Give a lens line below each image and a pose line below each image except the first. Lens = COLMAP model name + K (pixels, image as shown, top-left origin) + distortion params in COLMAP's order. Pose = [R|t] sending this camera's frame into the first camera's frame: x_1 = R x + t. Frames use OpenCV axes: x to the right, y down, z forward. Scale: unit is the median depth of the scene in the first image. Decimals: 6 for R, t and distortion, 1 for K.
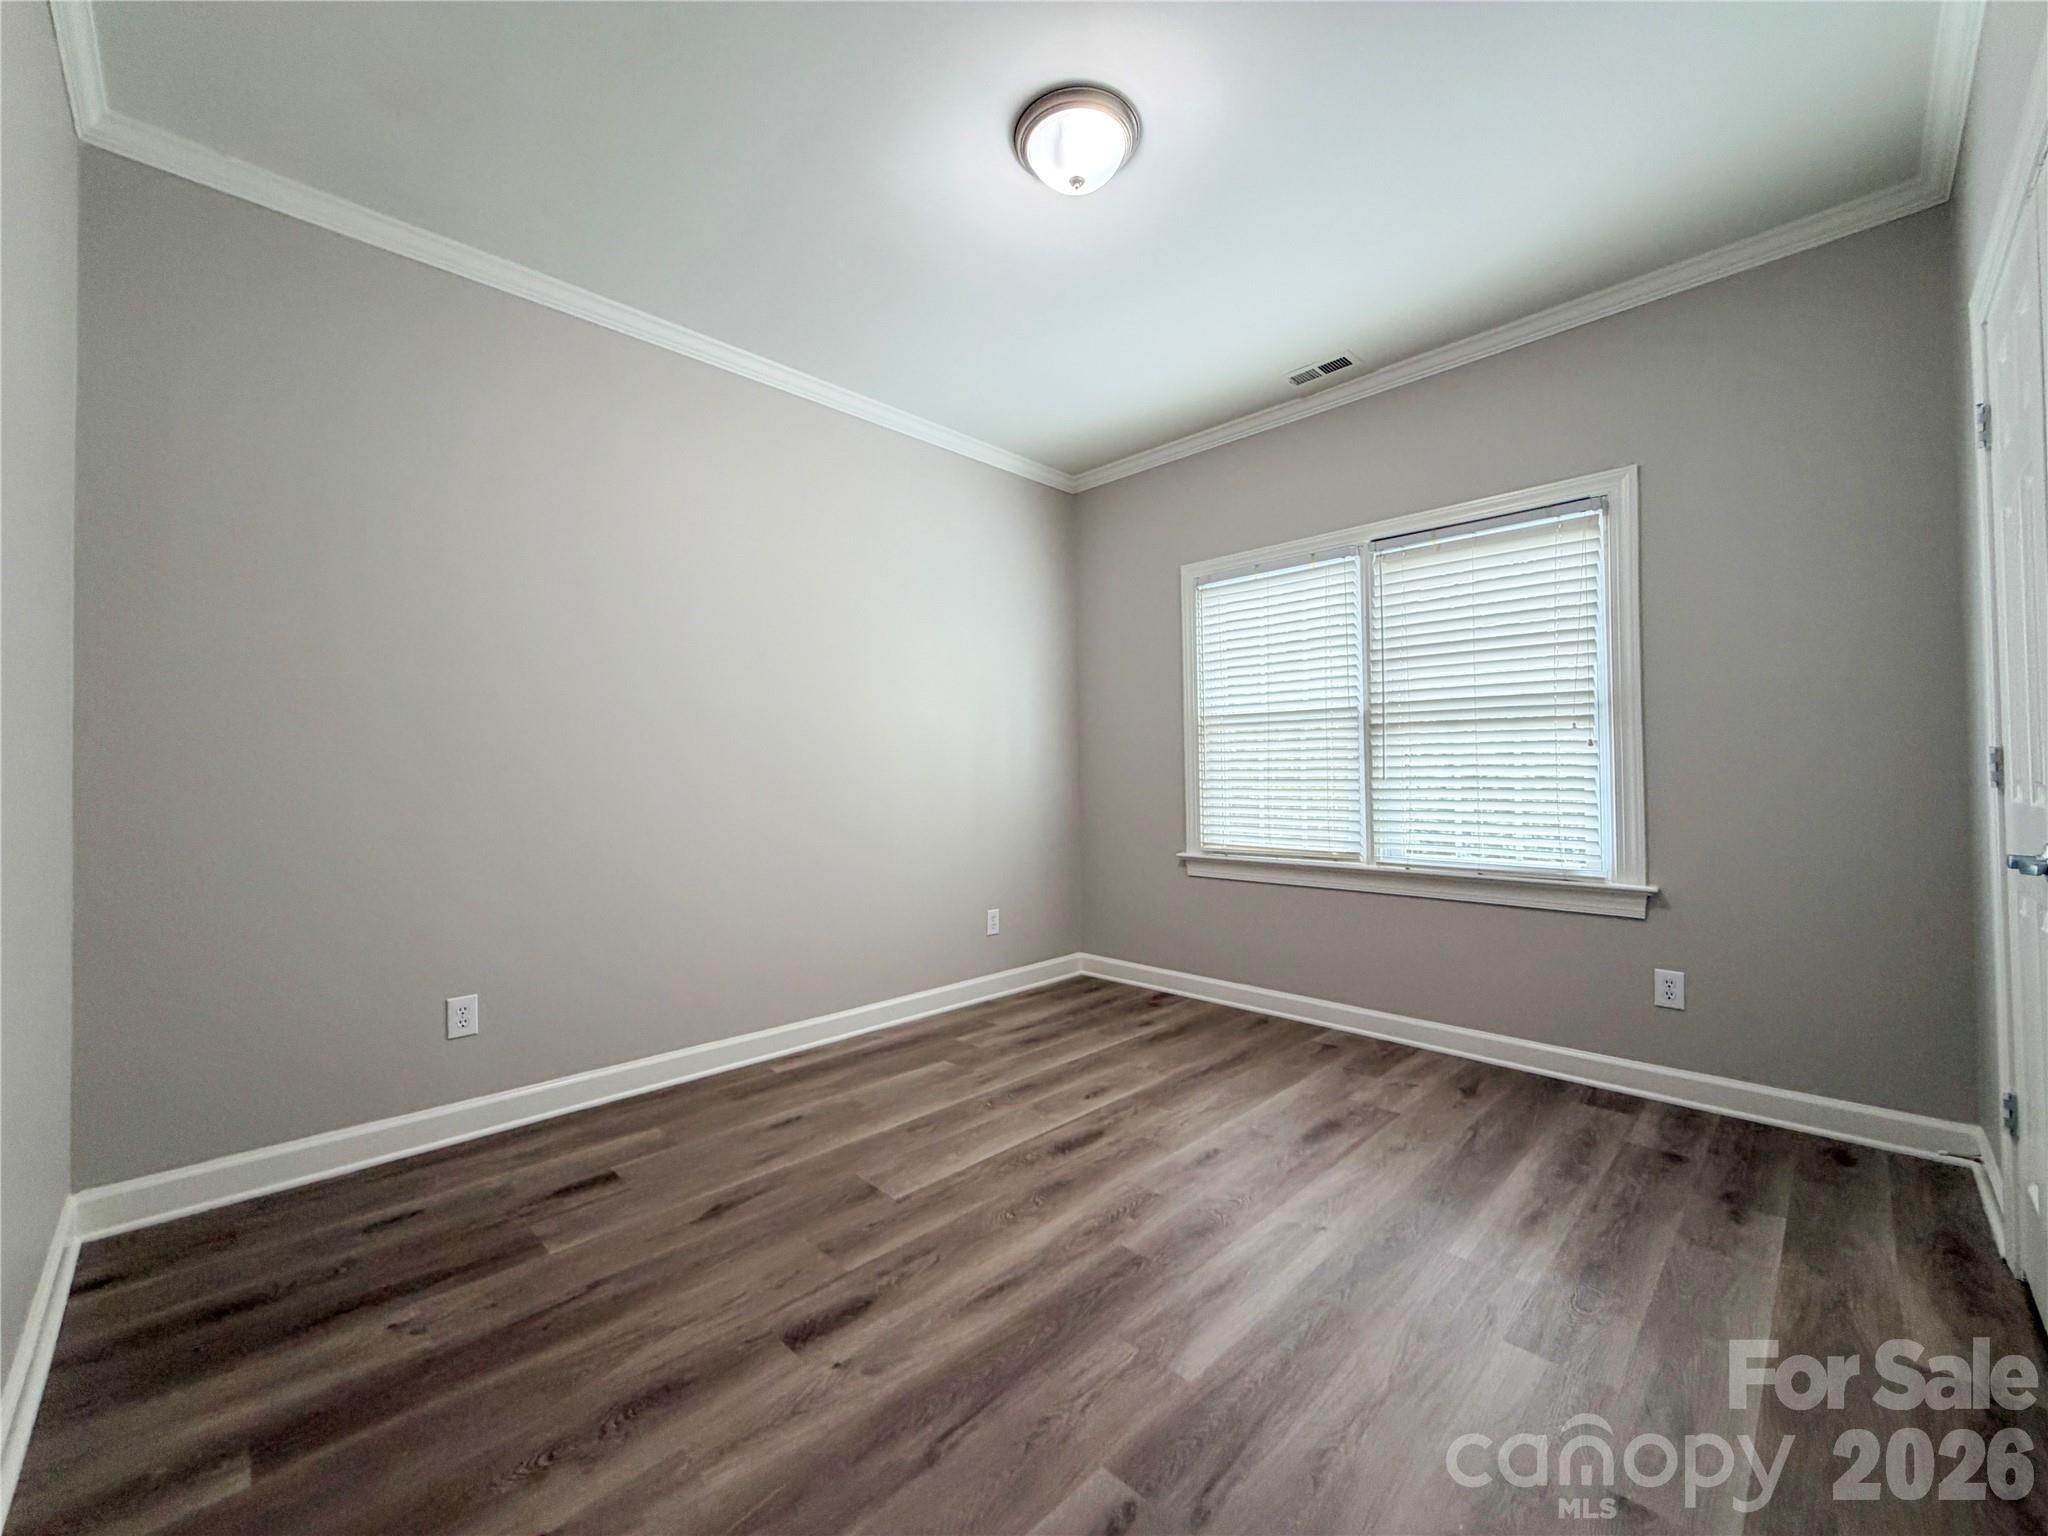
lens RADIAL K [[826.4, 0, 1024.0], [0, 826.4, 768.0], [0, 0, 1]] dist [-0.001992, 0.000001]
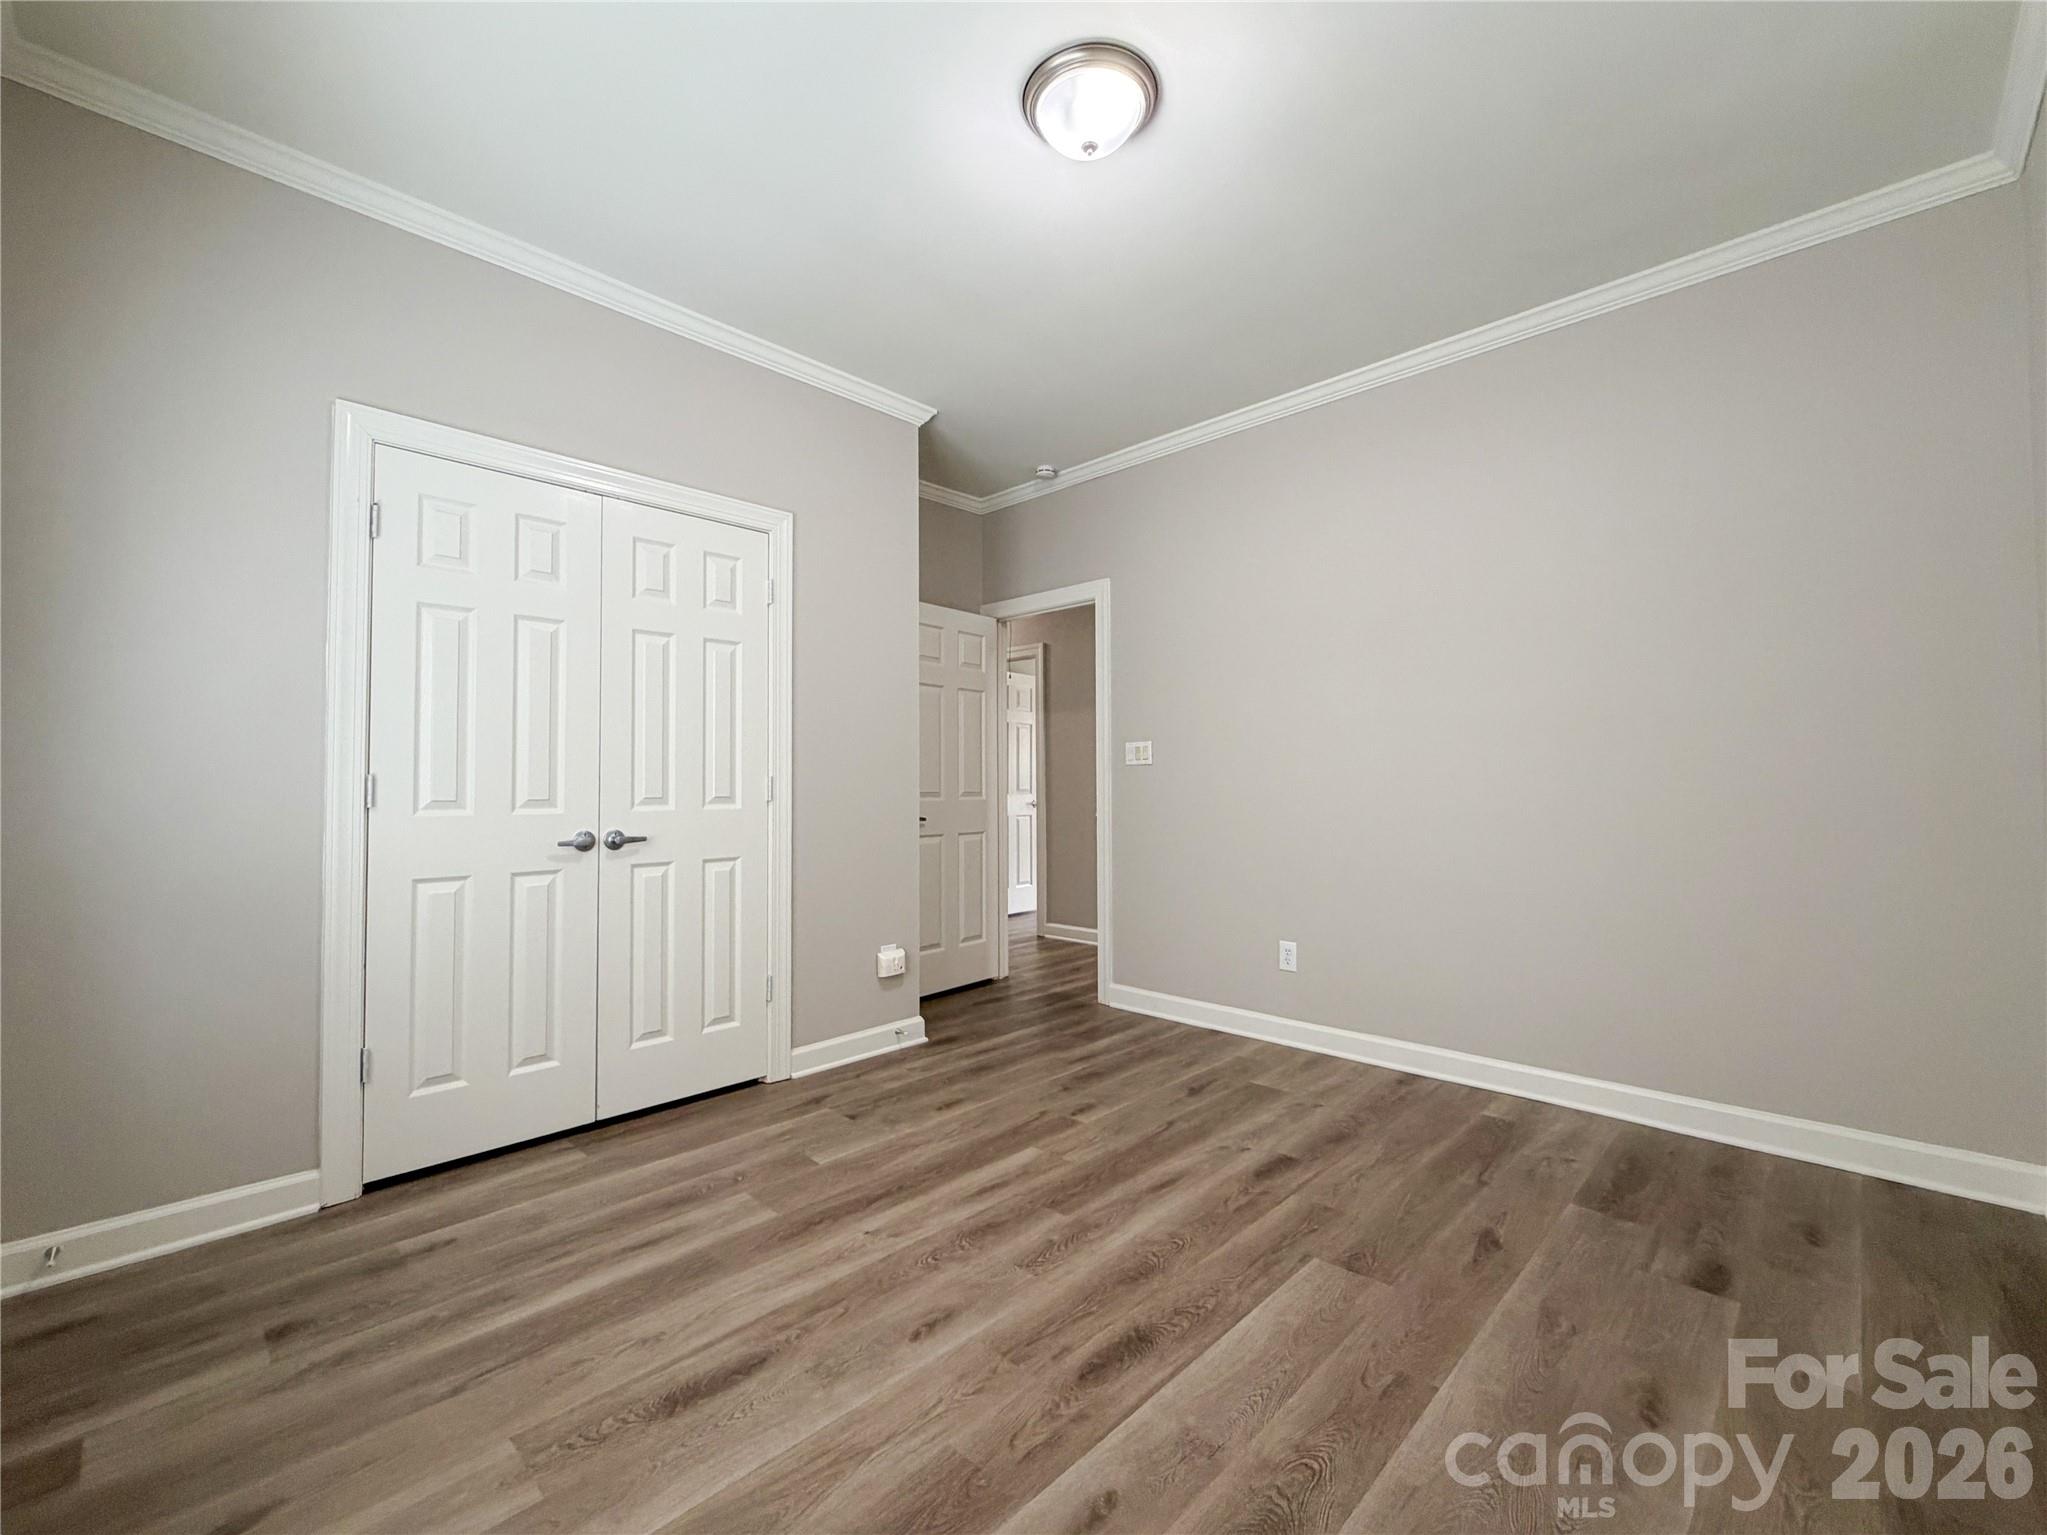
lens RADIAL K [[826.0, 0, 1023.5], [0, 826.0, 767.5], [0, 0, 1]] dist [-0.001992, 0.000001]
pose [[-0.999831, 0.014398, -0.011444, 0.159099], [0.014839, 0.999110, -0.039480, 0.021369], [0.010865, -0.039643, -0.999155, 1.880247]]
